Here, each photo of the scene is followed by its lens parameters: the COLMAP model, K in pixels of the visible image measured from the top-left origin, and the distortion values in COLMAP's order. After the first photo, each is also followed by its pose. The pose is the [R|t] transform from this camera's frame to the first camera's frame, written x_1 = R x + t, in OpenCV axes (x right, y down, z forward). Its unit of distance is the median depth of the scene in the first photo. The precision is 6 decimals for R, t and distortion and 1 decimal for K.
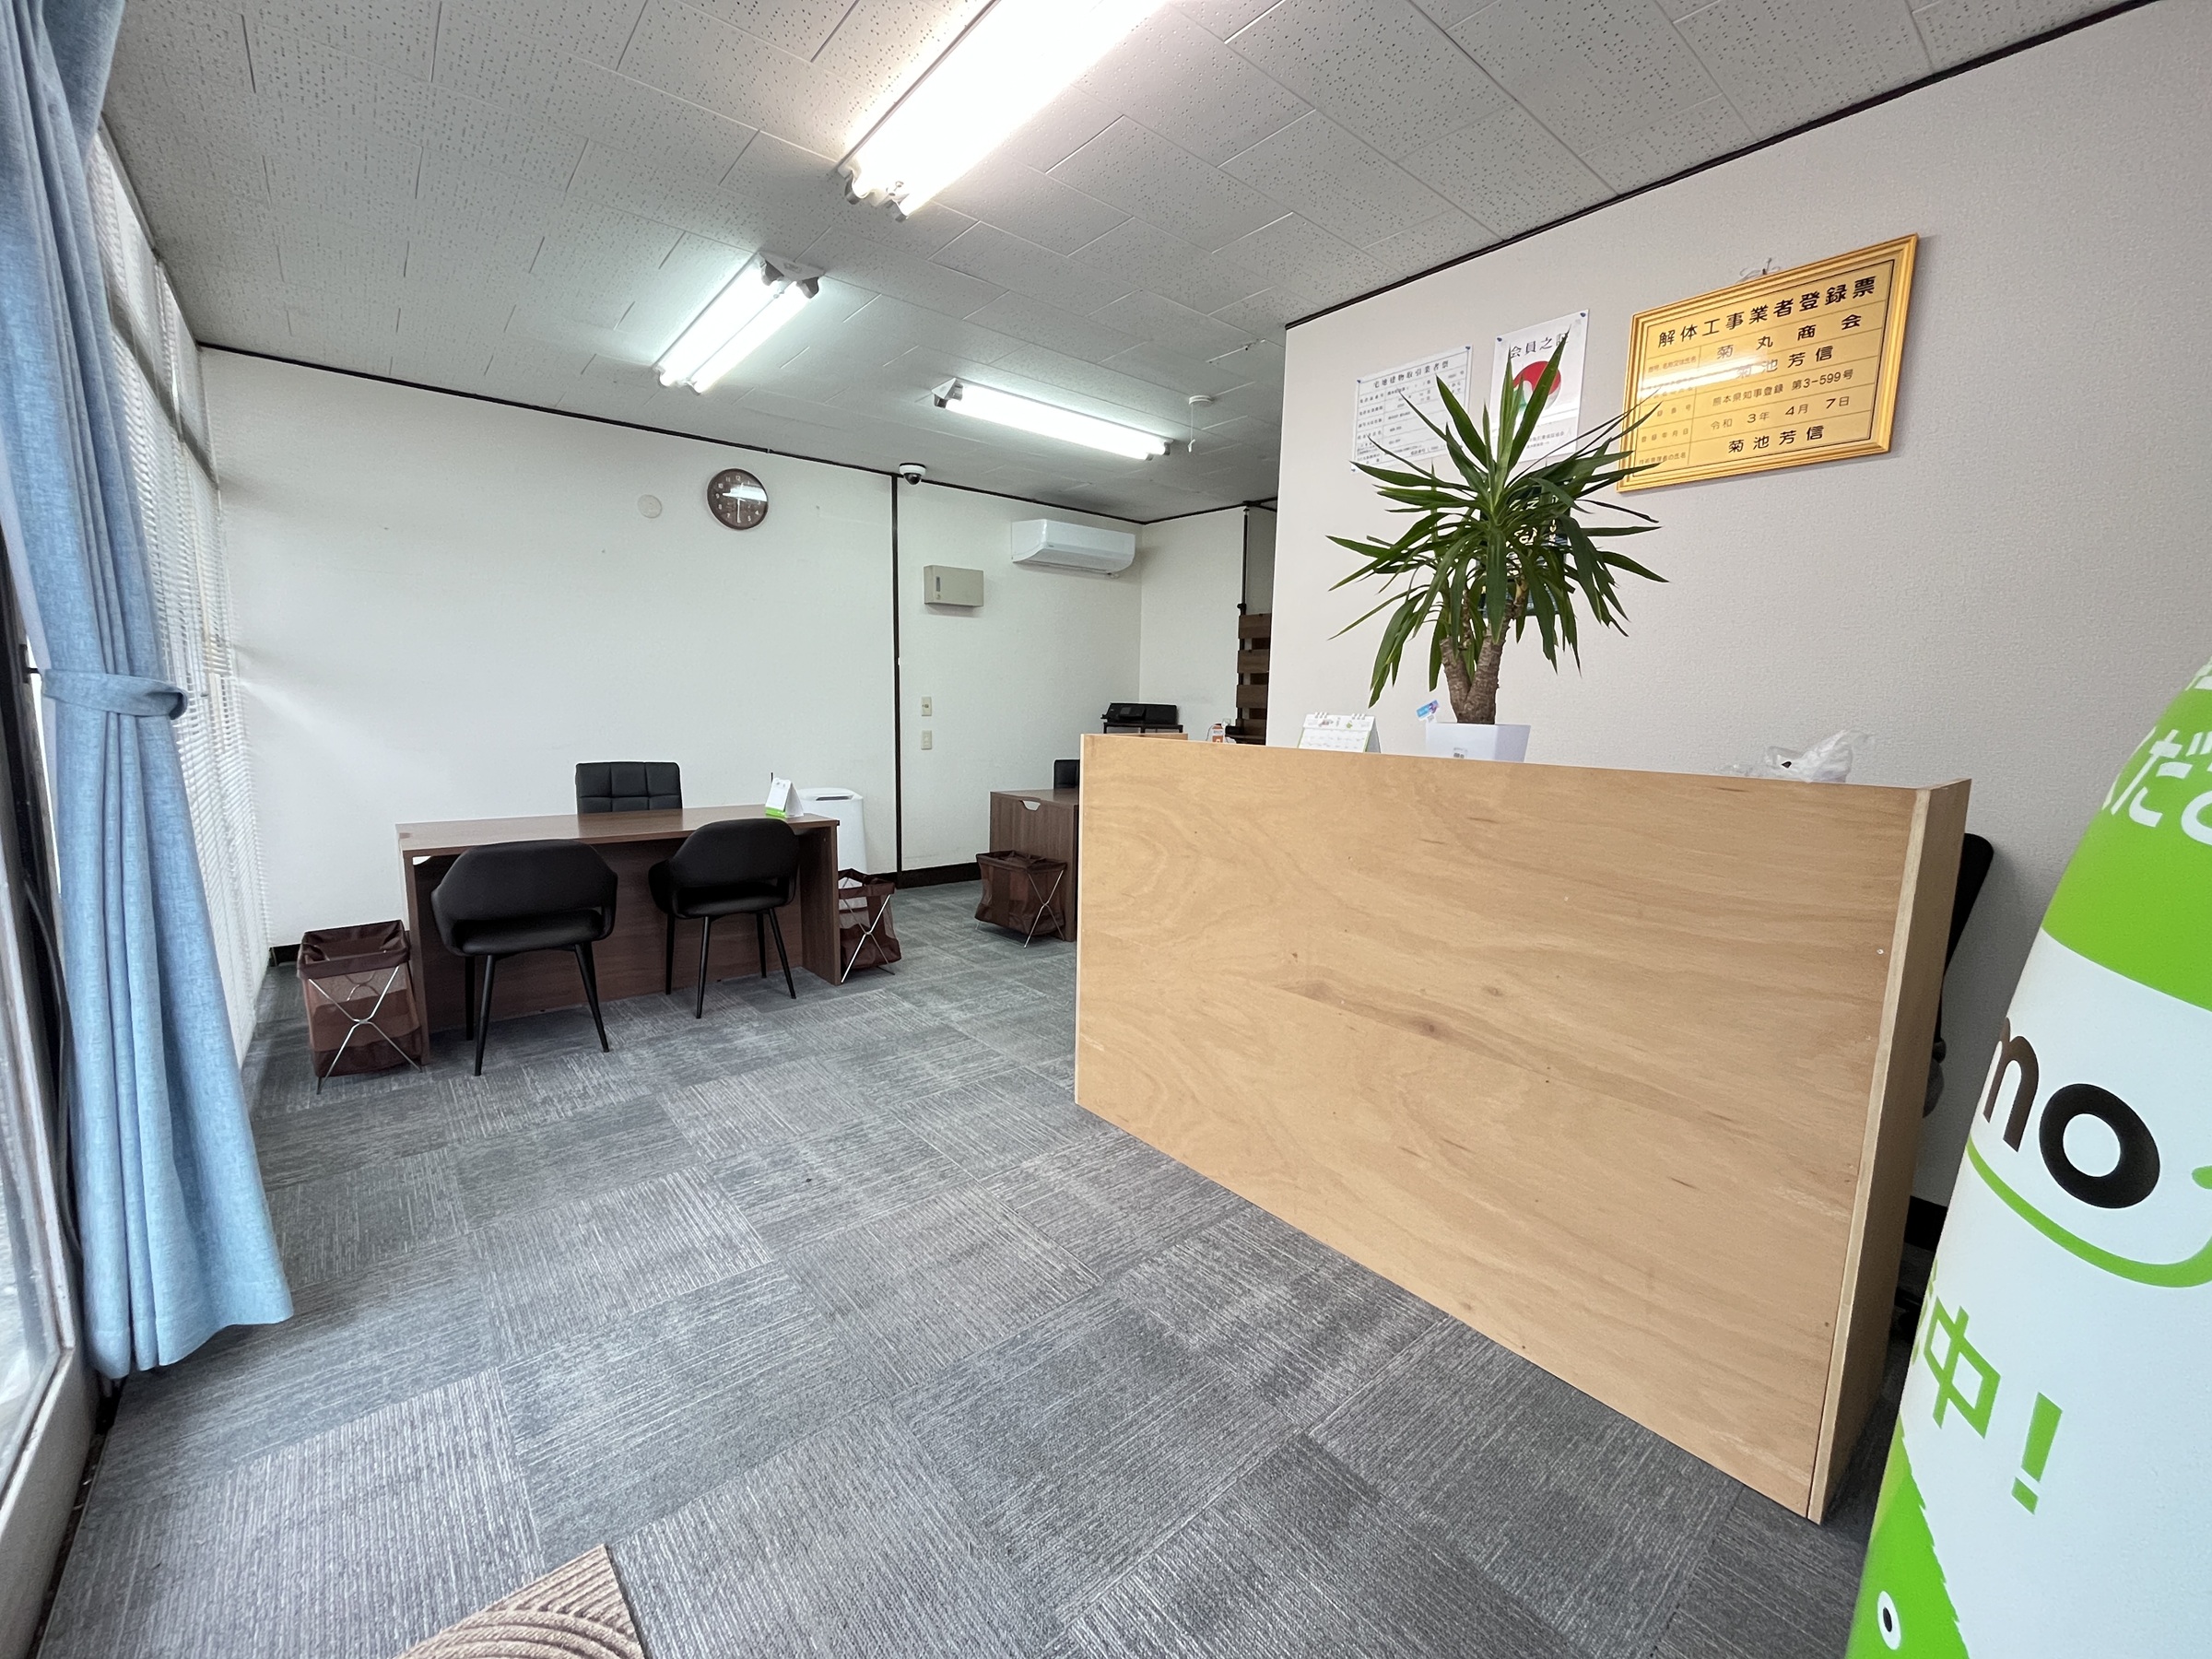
lens RADIAL K [[893.0, 0, 1104.8], [0, 893.0, 834.7], [0, 0, 1]] dist [-0.003822, 0.000009]
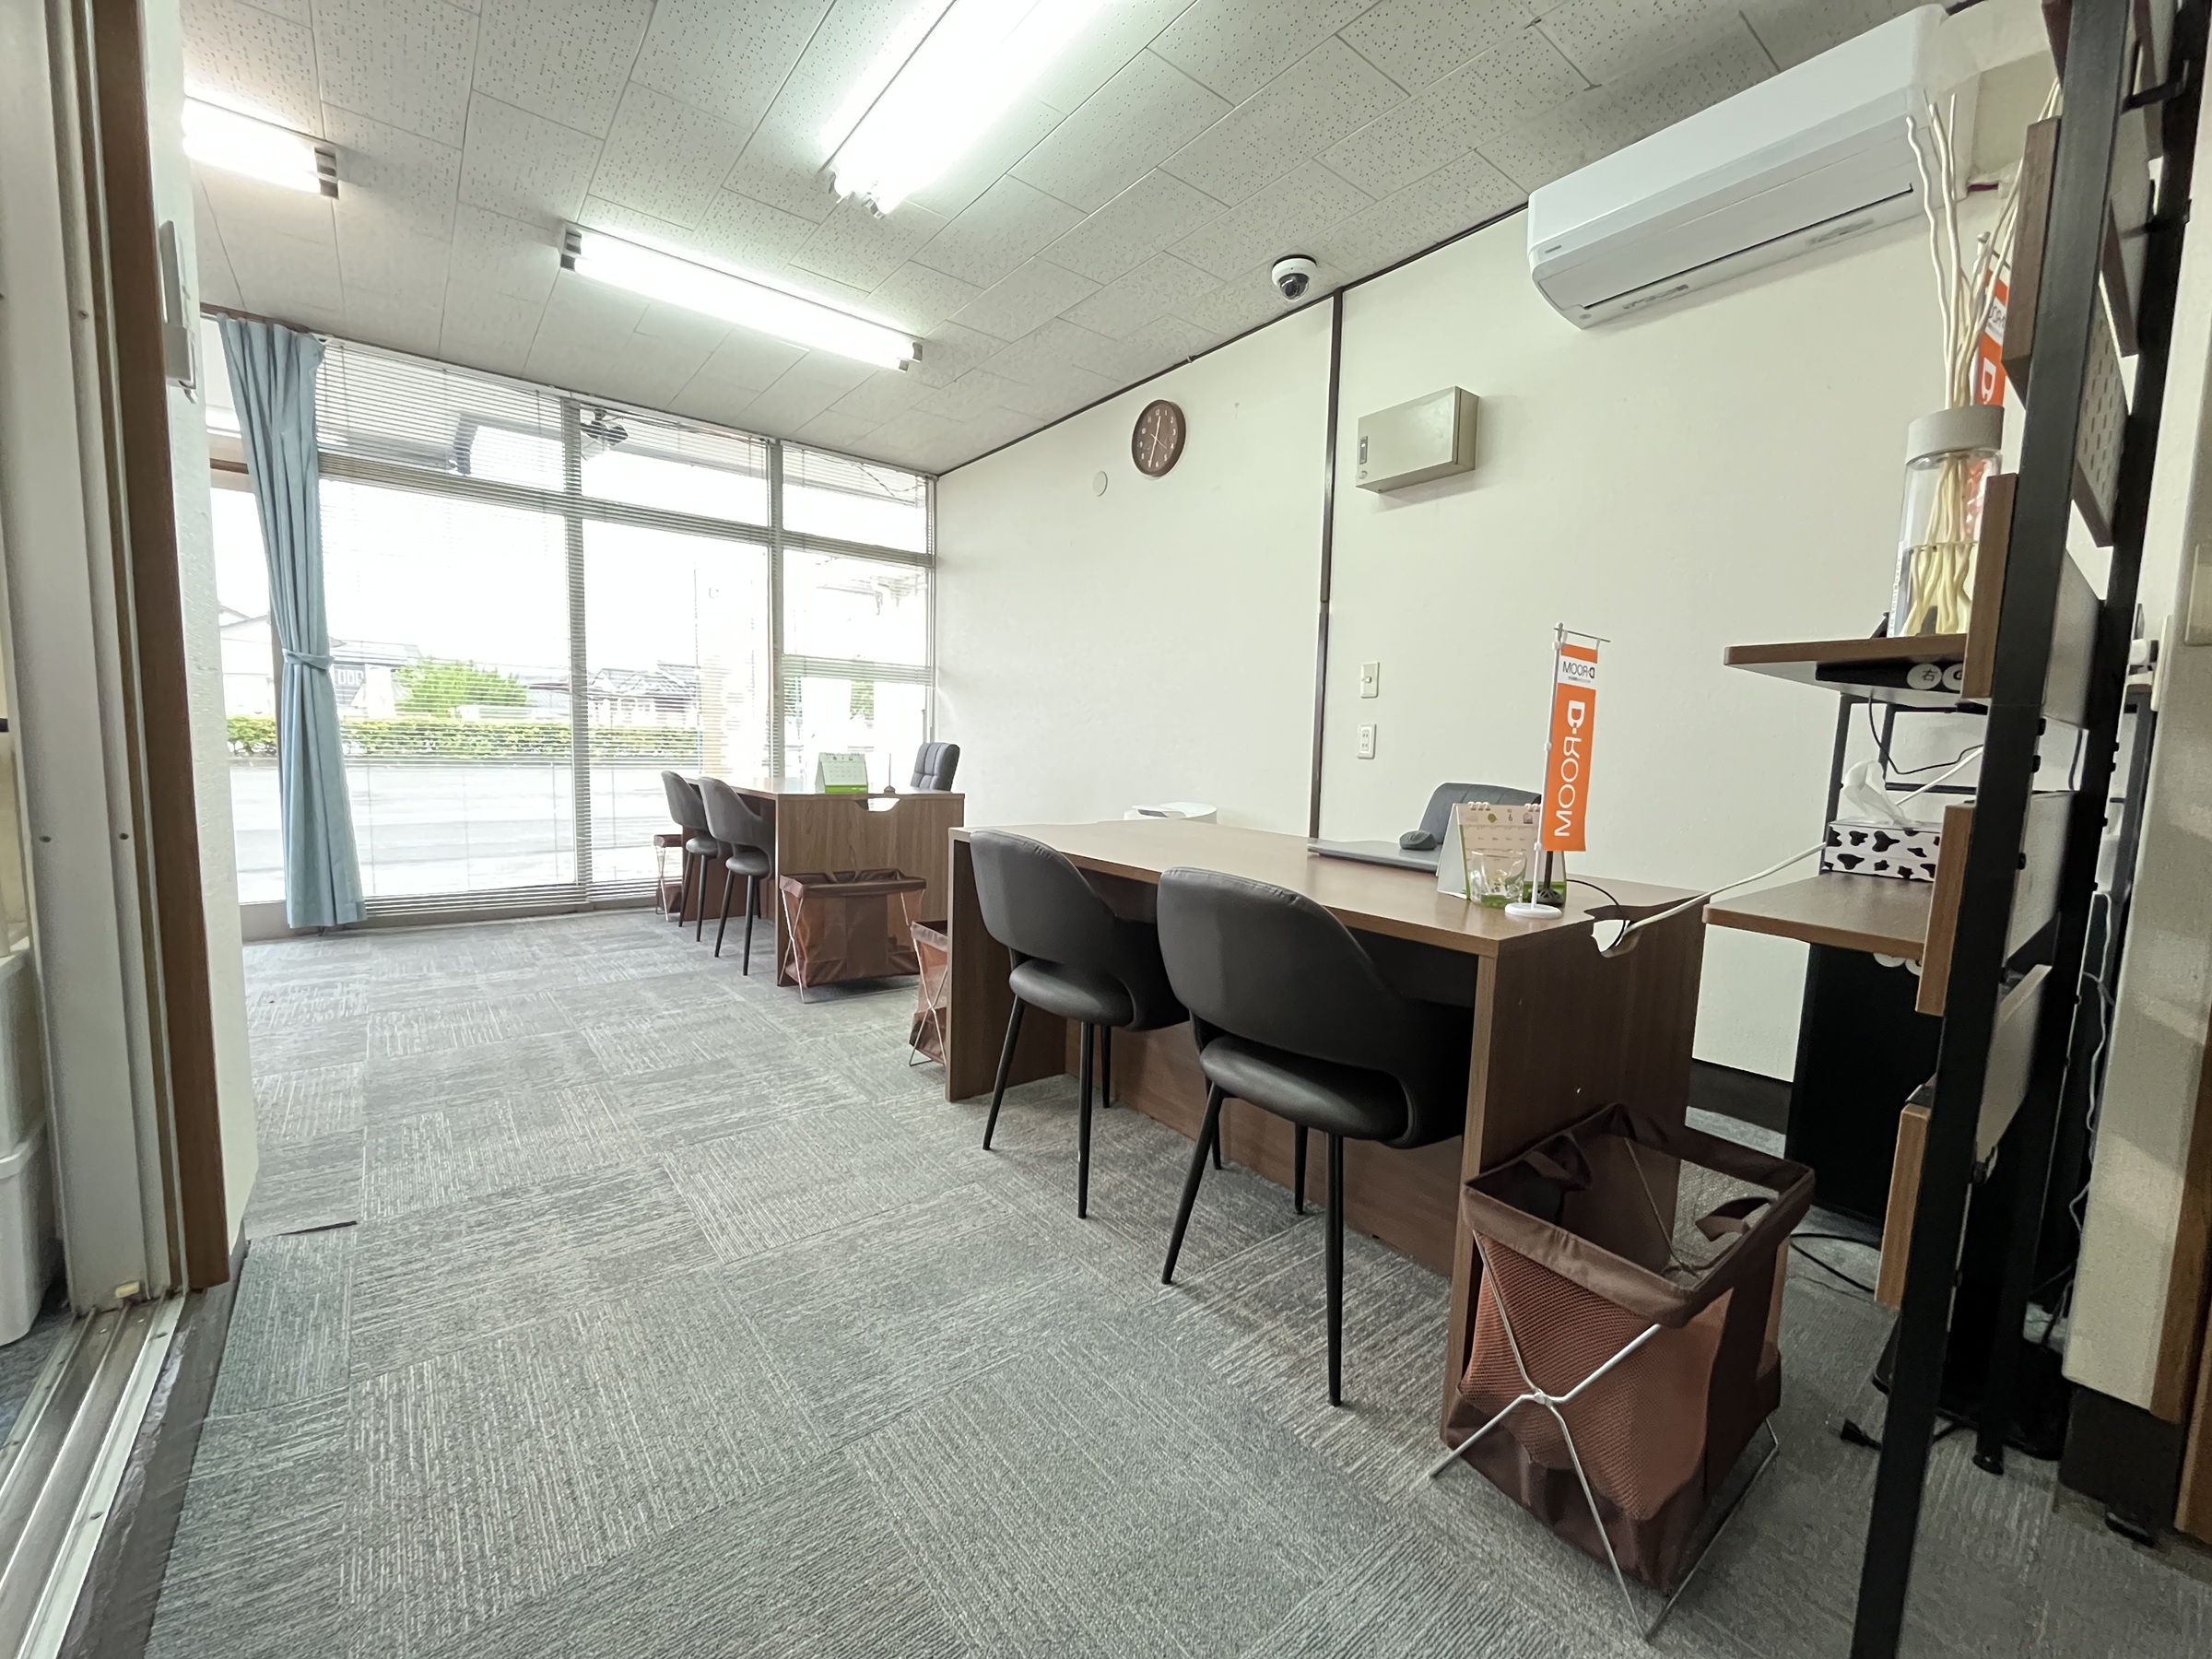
lens RADIAL K [[893.0, 0, 1107.0], [0, 893.0, 839.5], [0, 0, 1]] dist [-0.003822, 0.000009]
pose [[-0.024812, 0.084207, -0.996139, 0.555914], [-0.172182, 0.981195, 0.087233, -0.103734], [0.984753, 0.173682, -0.009846, 1.321452]]
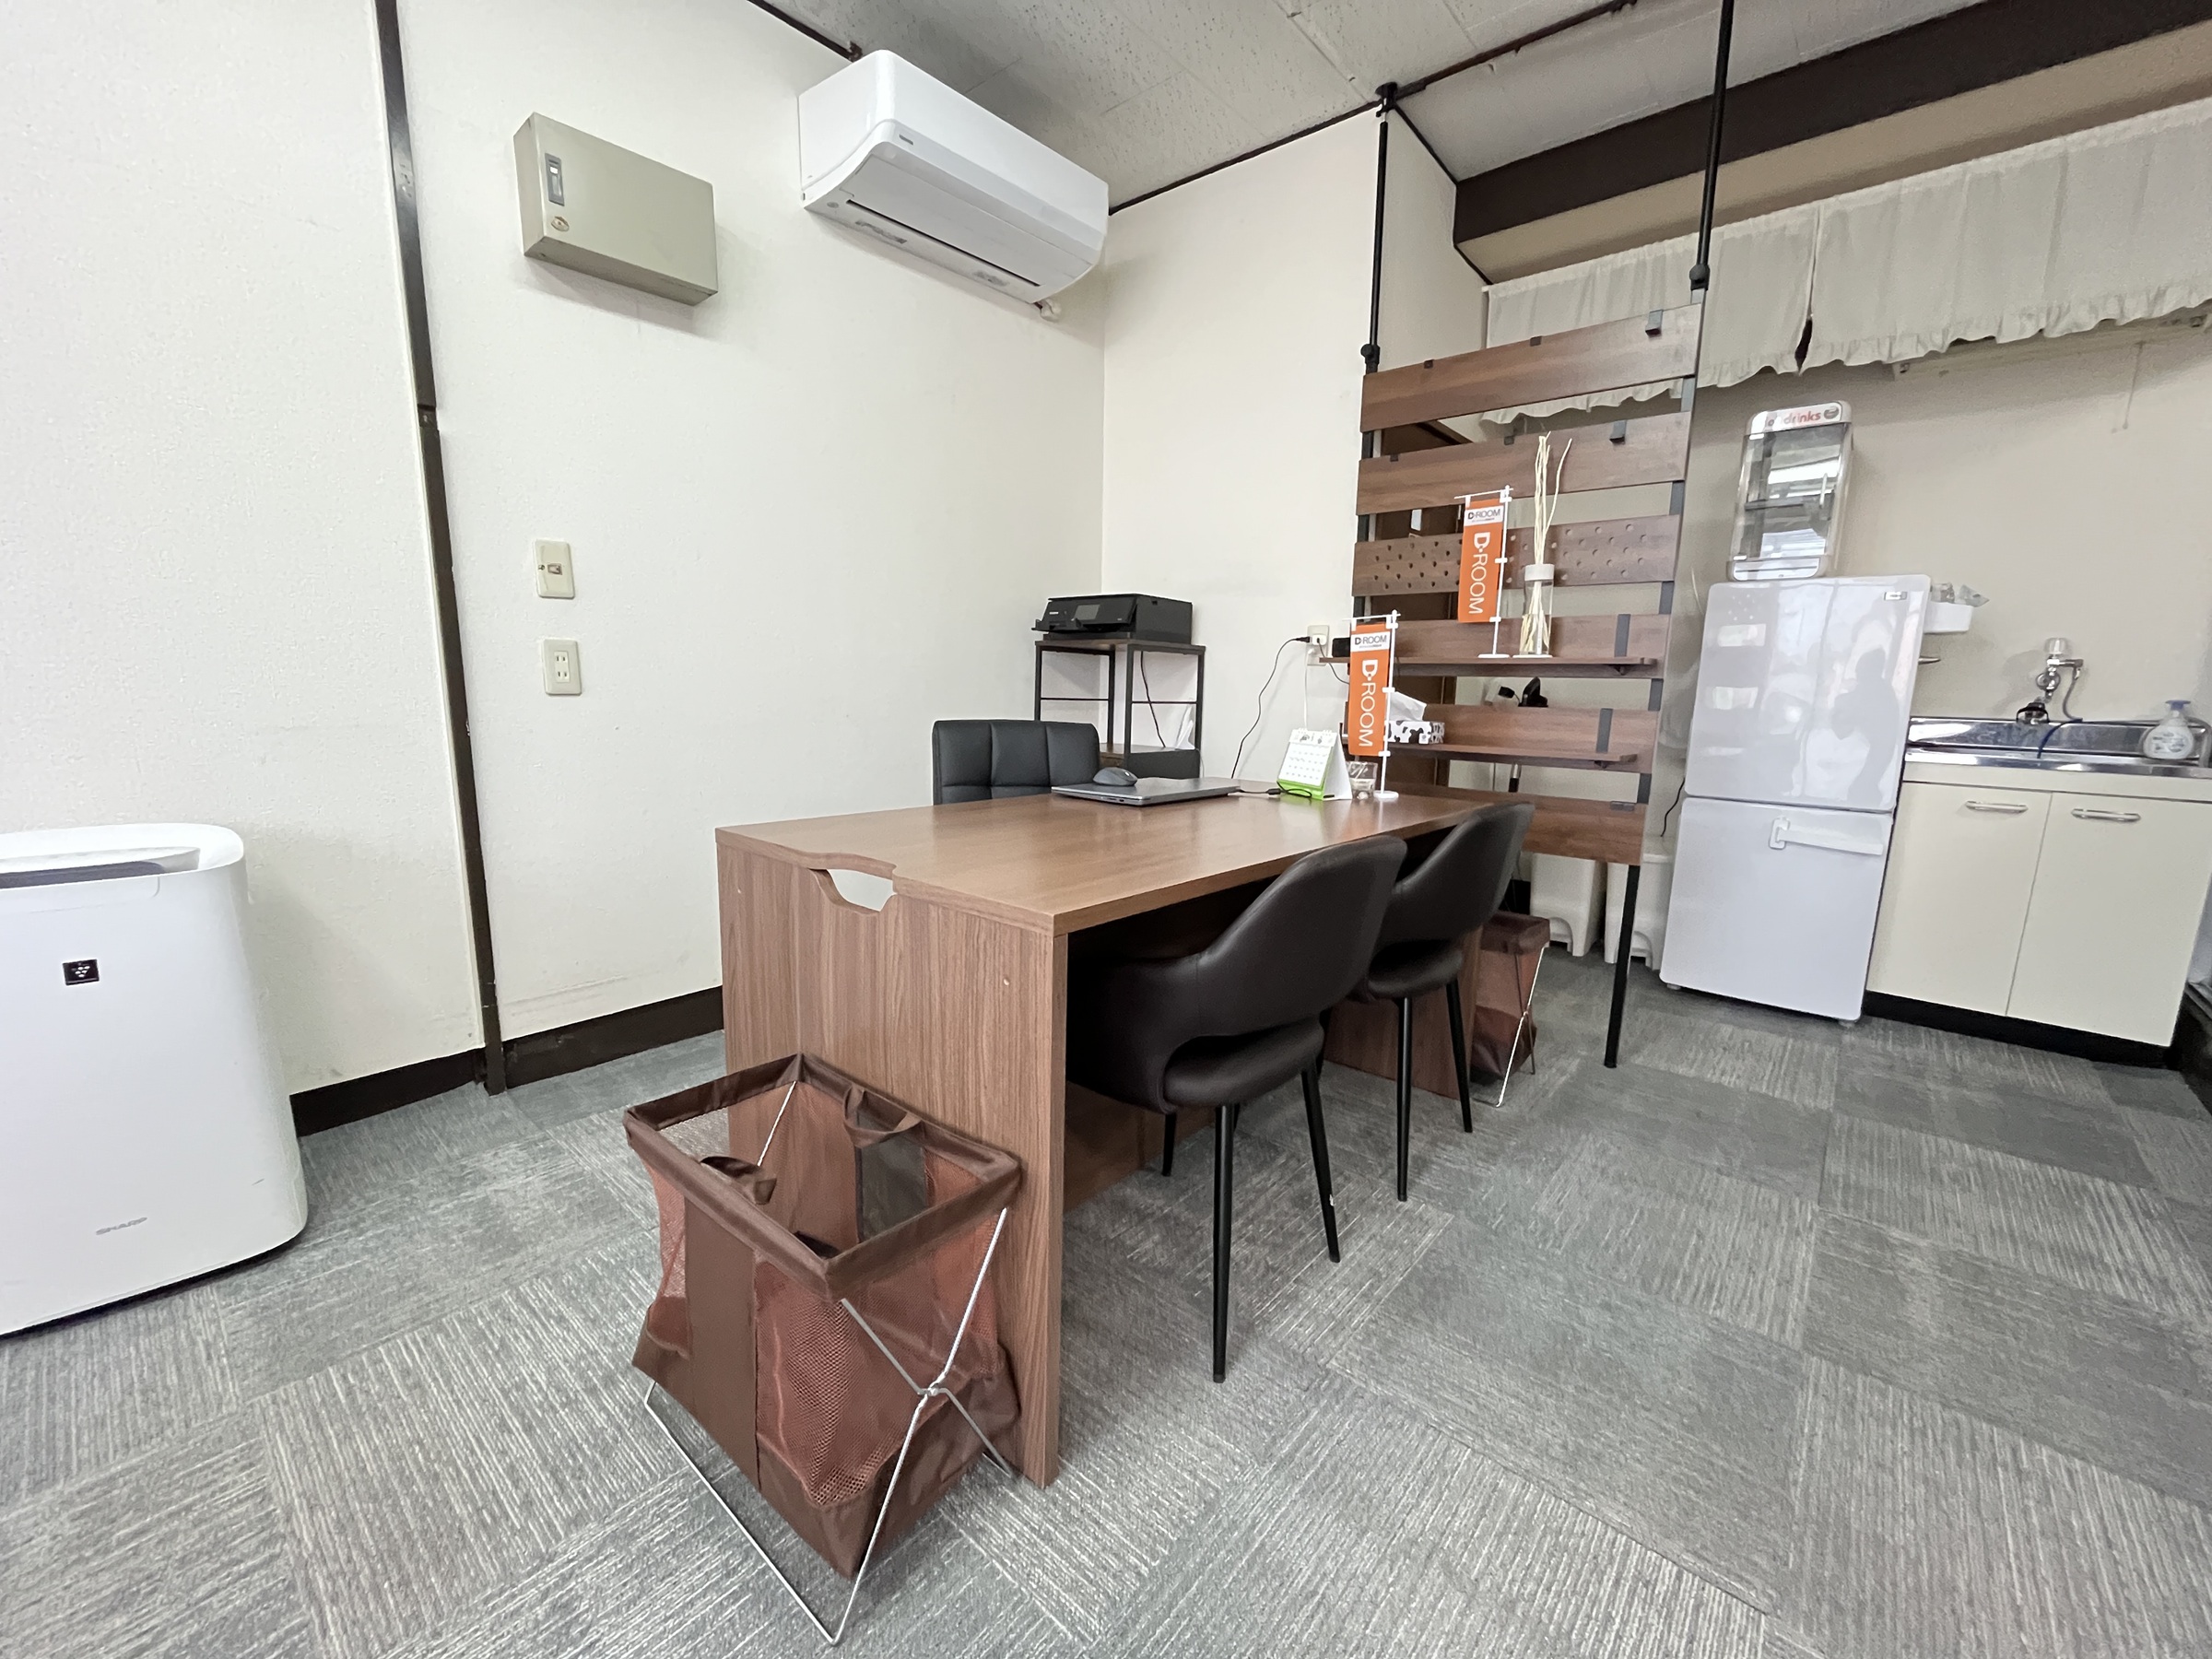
lens RADIAL K [[893.0, 0, 1100.7], [0, 893.0, 828.6], [0, 0, 1]] dist [-0.003822, 0.000009]
pose [[0.989202, -0.028881, 0.143683, -0.064585], [0.025308, 0.999325, 0.026631, -0.071767], [-0.144355, -0.022707, 0.989265, 0.954479]]
